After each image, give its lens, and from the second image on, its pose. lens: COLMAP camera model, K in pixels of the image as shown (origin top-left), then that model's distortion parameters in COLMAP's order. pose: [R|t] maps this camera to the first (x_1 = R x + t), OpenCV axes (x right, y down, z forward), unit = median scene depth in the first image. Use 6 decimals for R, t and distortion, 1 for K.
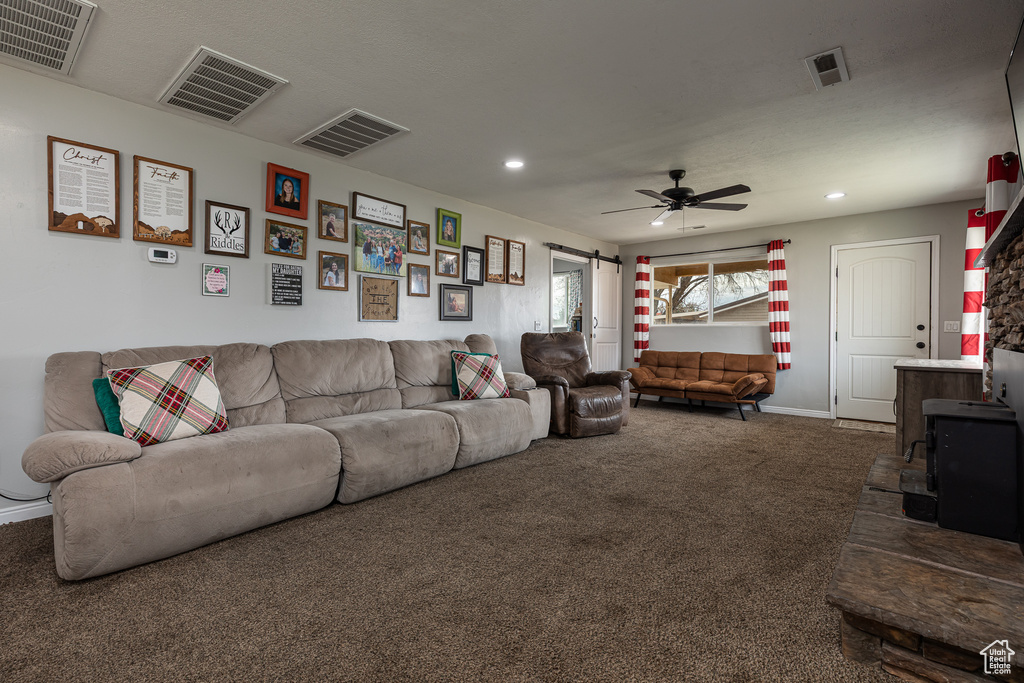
lens RADIAL K [[470.9, 0, 495.5], [0, 470.9, 331.4], [0, 0, 1]] dist [-0.001156, -0.000578]
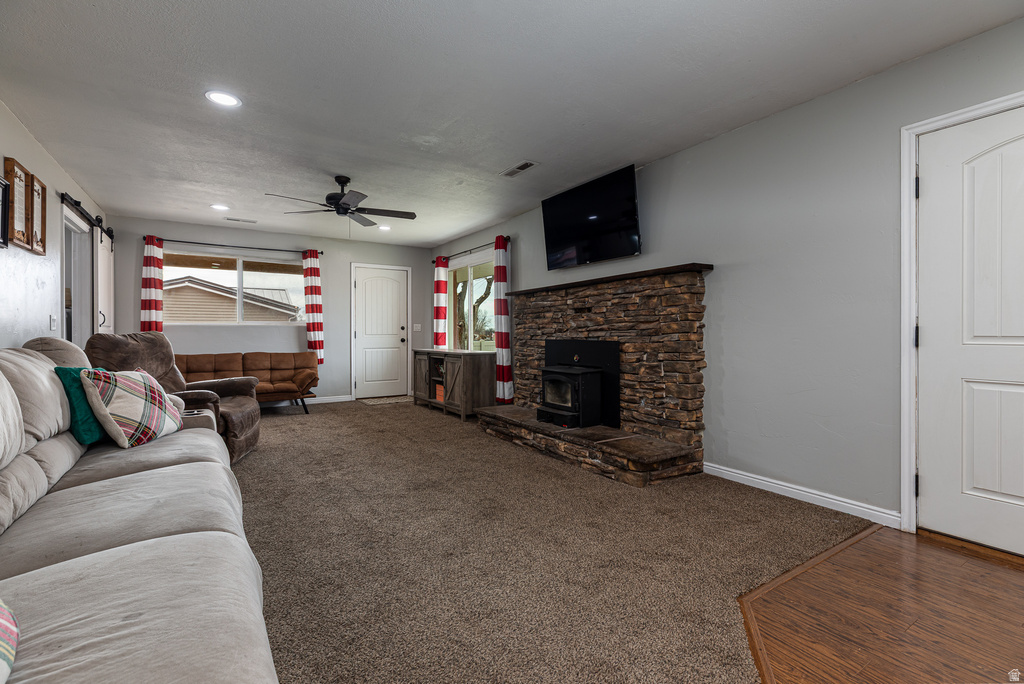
lens RADIAL K [[459.6, 0, 513.9], [0, 459.6, 332.1], [0, 0, 1]] dist [-0.000648, -0.000510]
pose [[0.252951, -0.004175, 0.967470, -0.390189], [-0.000221, 0.999990, 0.004373, -0.002229], [-0.967479, -0.001320, 0.252947, 0.292216]]
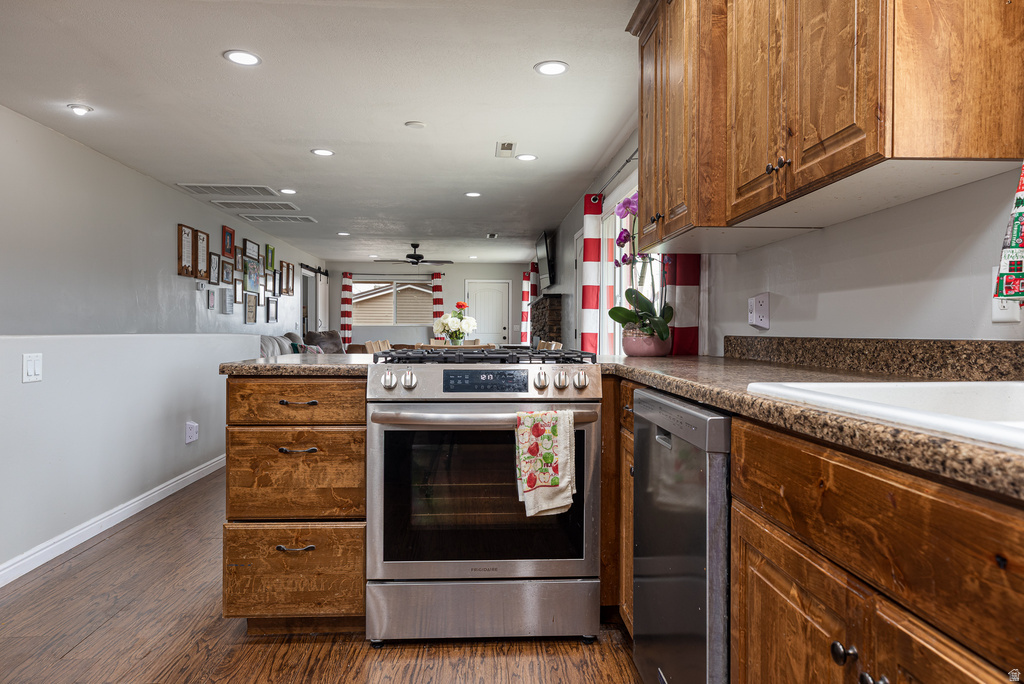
lens RADIAL K [[666.8, 0, 515.6], [0, 666.8, 329.1], [0, 0, 1]] dist [0.001843, 0.000742]
pose [[0.697344, 0.001794, 0.716734, -0.942974], [-0.003110, 0.999995, 0.000522, -0.006756], [-0.716730, -0.002593, 0.697346, -0.859653]]
